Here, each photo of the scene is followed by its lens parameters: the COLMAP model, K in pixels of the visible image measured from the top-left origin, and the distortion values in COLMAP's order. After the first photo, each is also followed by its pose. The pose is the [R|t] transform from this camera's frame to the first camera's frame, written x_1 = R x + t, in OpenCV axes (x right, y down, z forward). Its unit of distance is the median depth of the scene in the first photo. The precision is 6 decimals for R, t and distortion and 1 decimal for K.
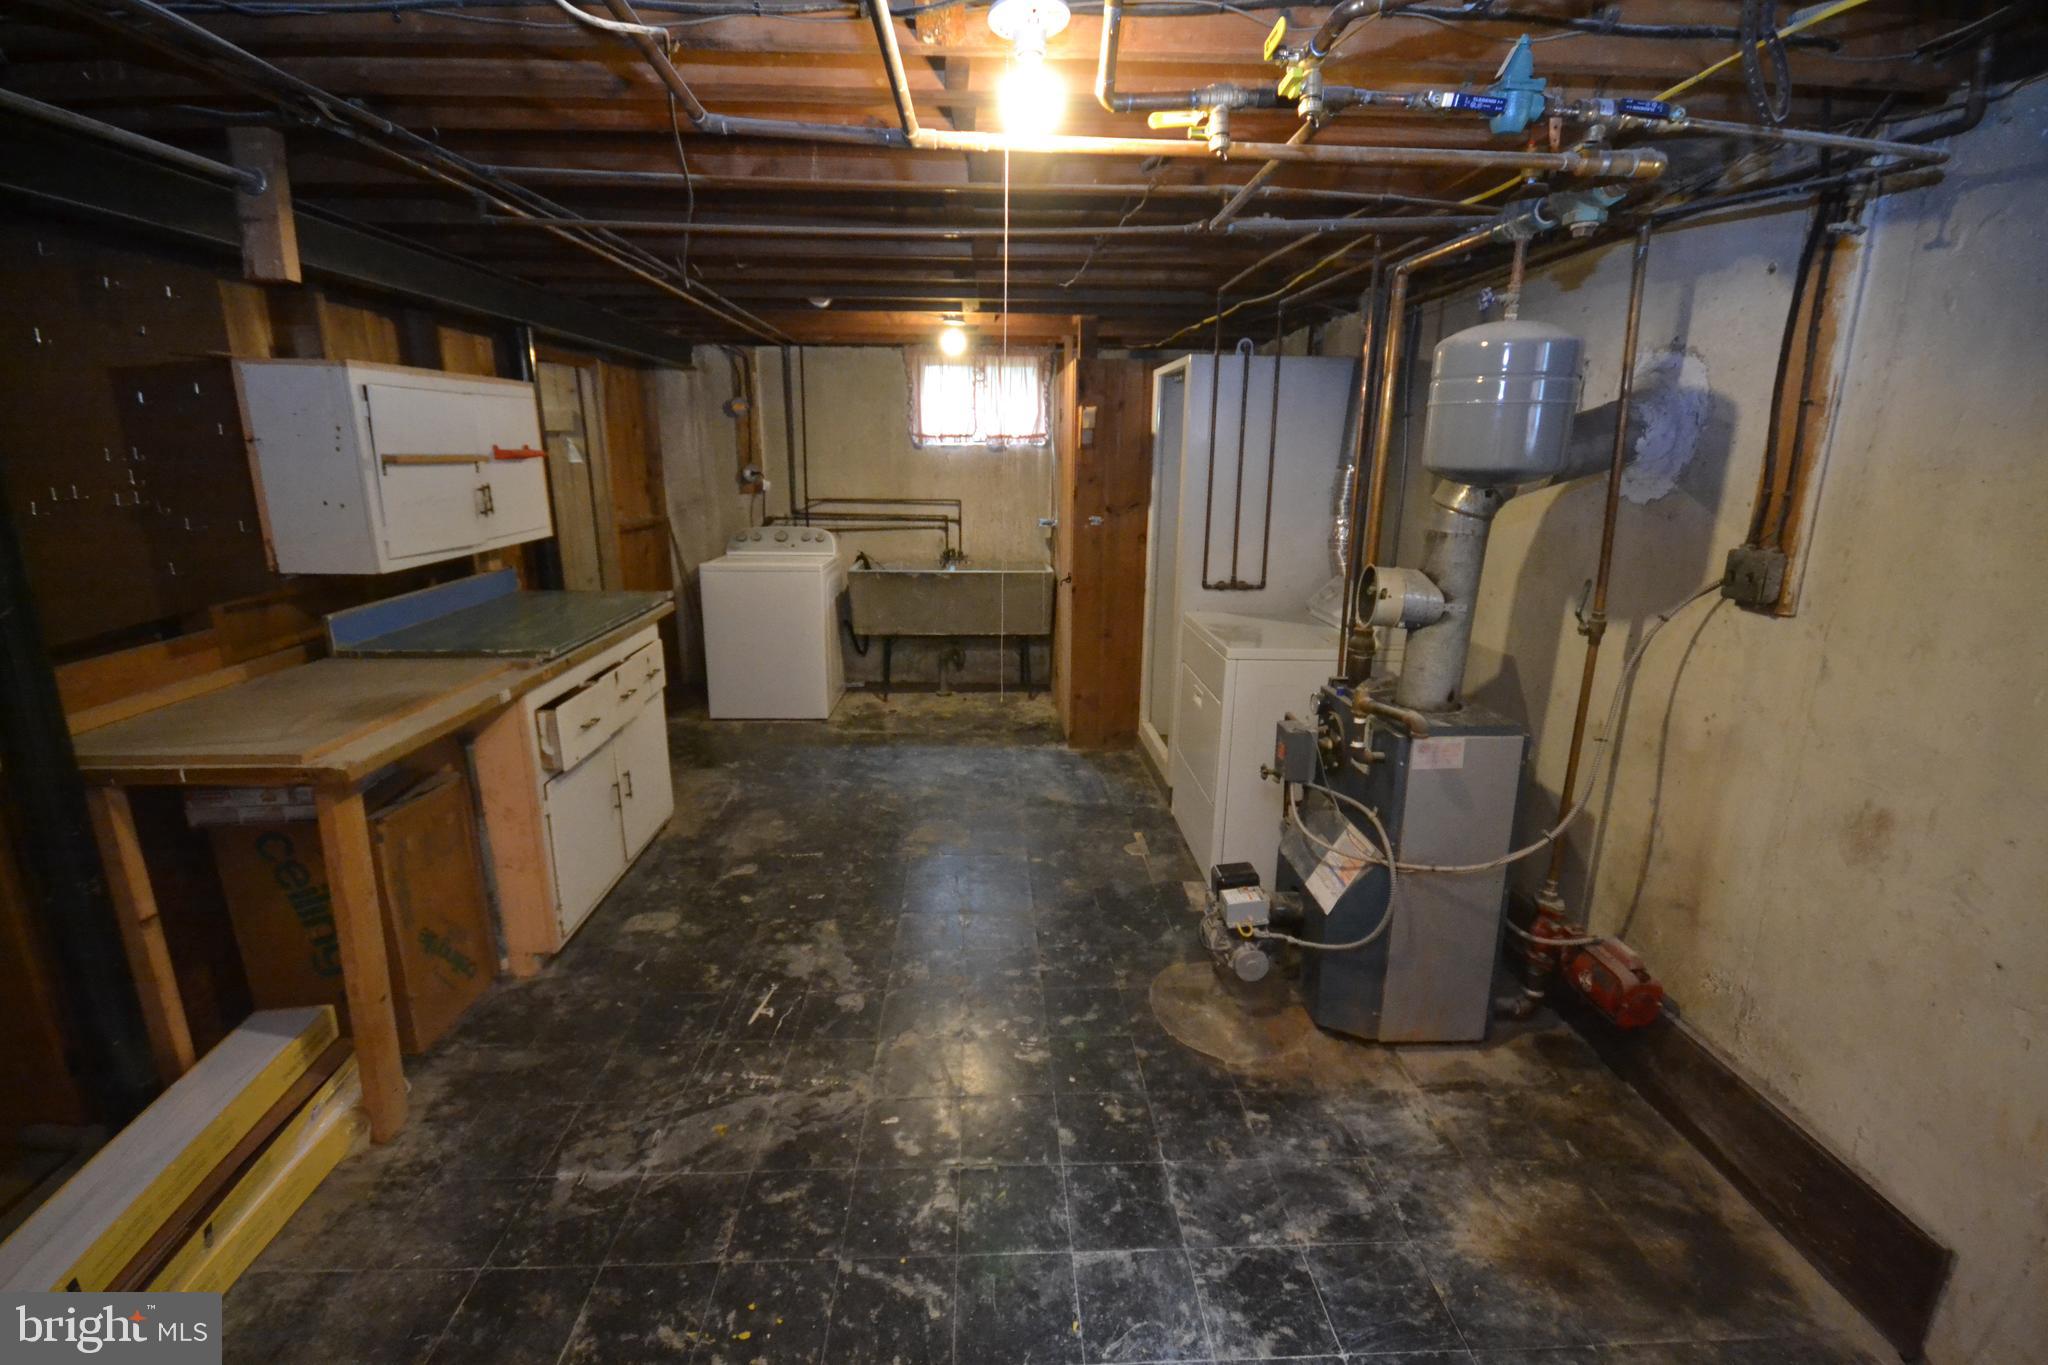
lens RADIAL K [[909.2, 0, 1018.2], [0, 909.2, 679.7], [0, 0, 1]] dist [0.000681, -0.003902]
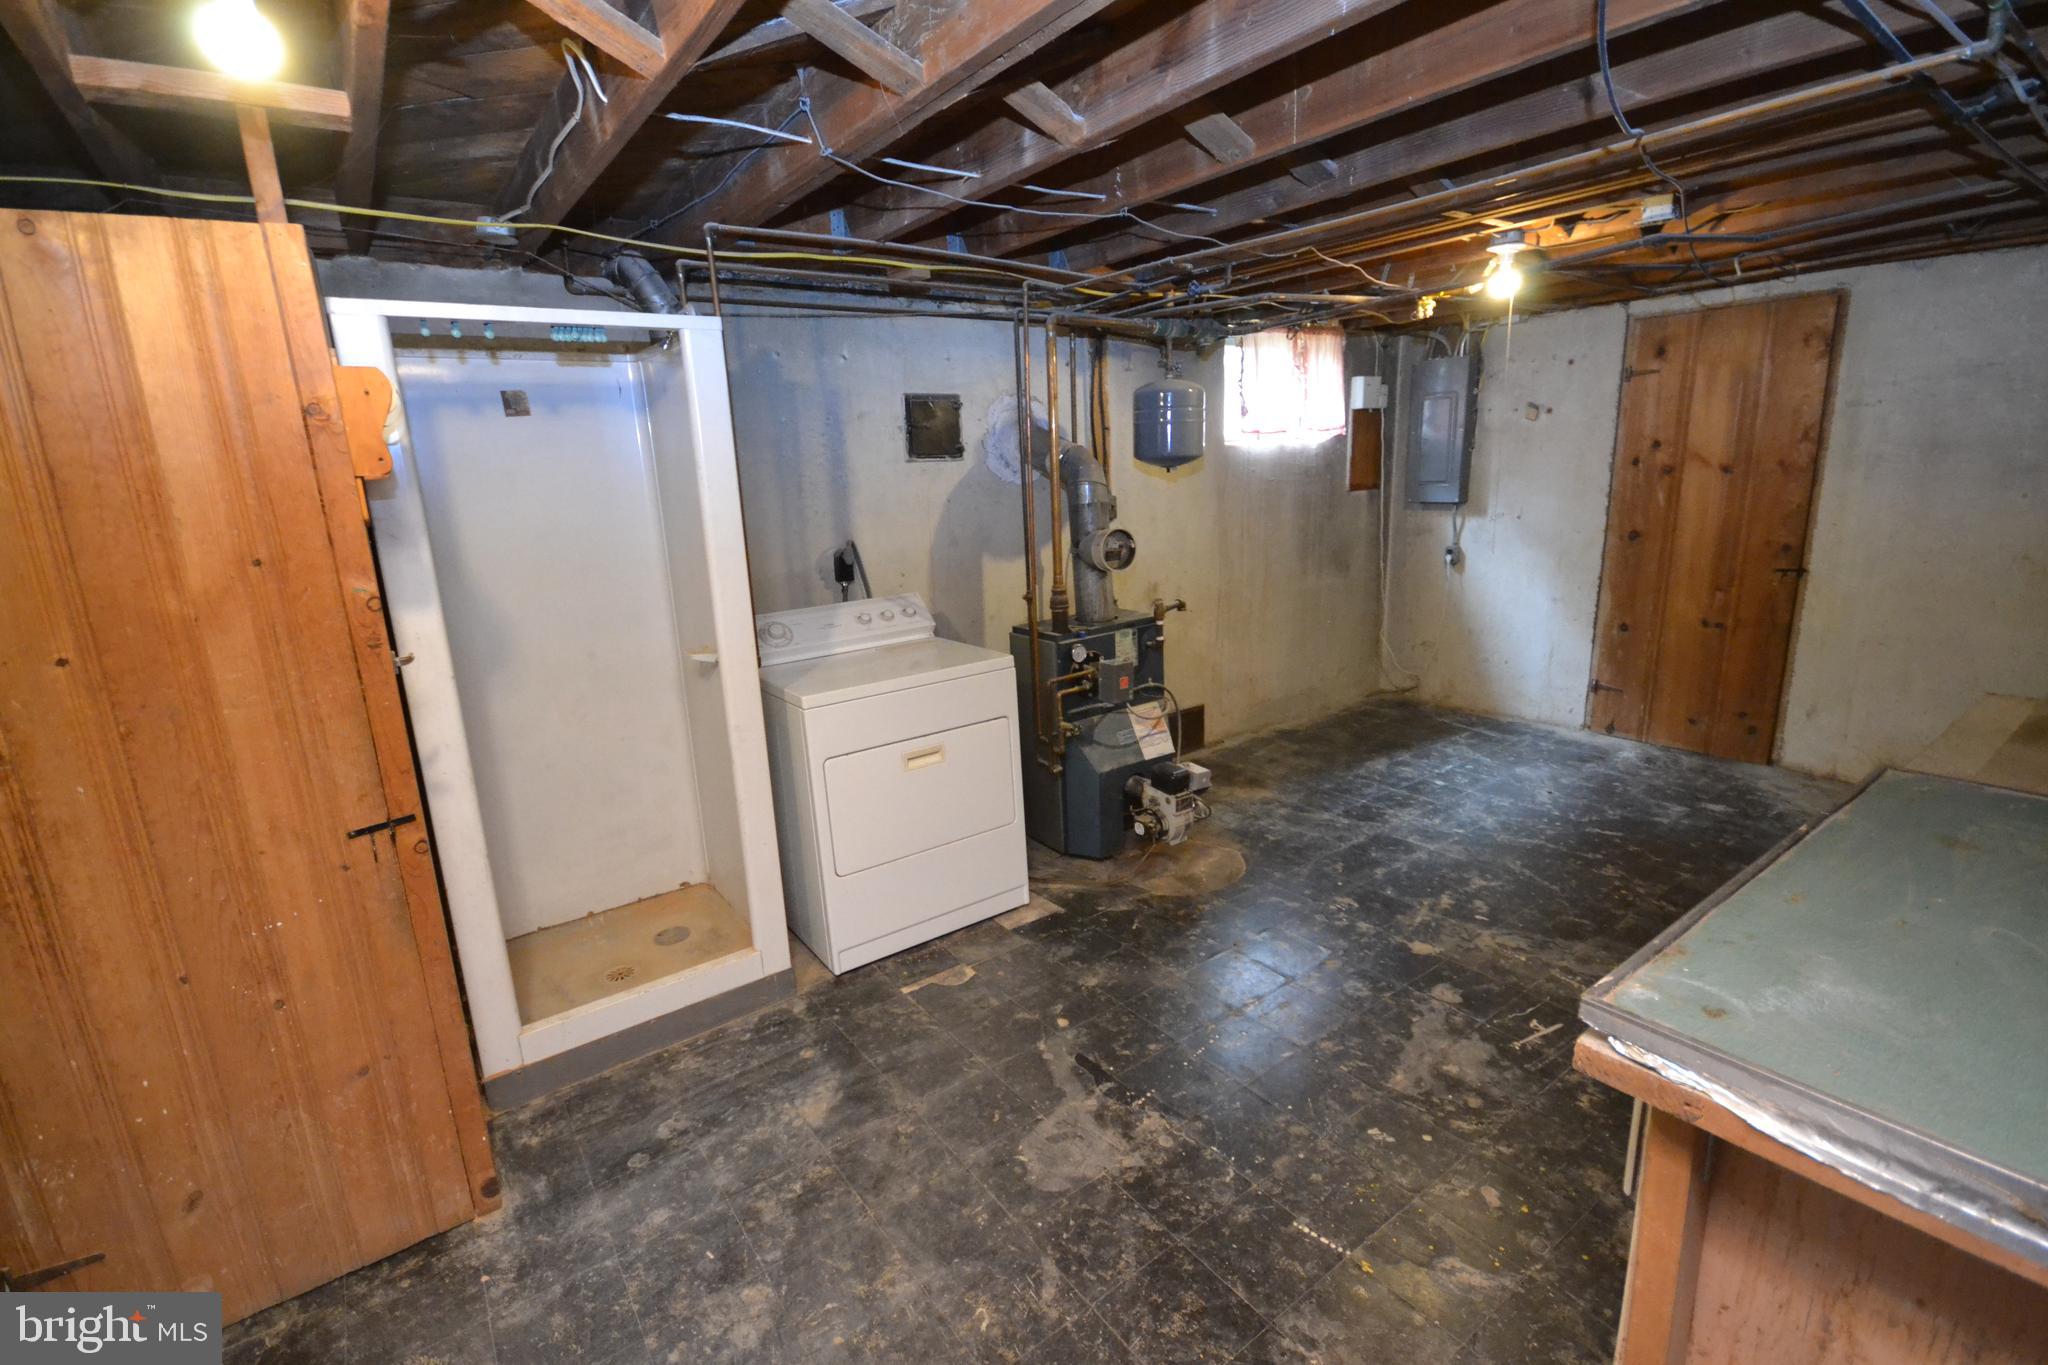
lens RADIAL K [[909.2, 0, 1012.5], [0, 909.2, 680.4], [0, 0, 1]] dist [0.000681, -0.003902]
pose [[-0.545534, -0.172583, 0.820126, -0.689259], [0.249958, 0.900527, 0.355770, -0.427892], [-0.799946, 0.399081, -0.448130, 1.713530]]
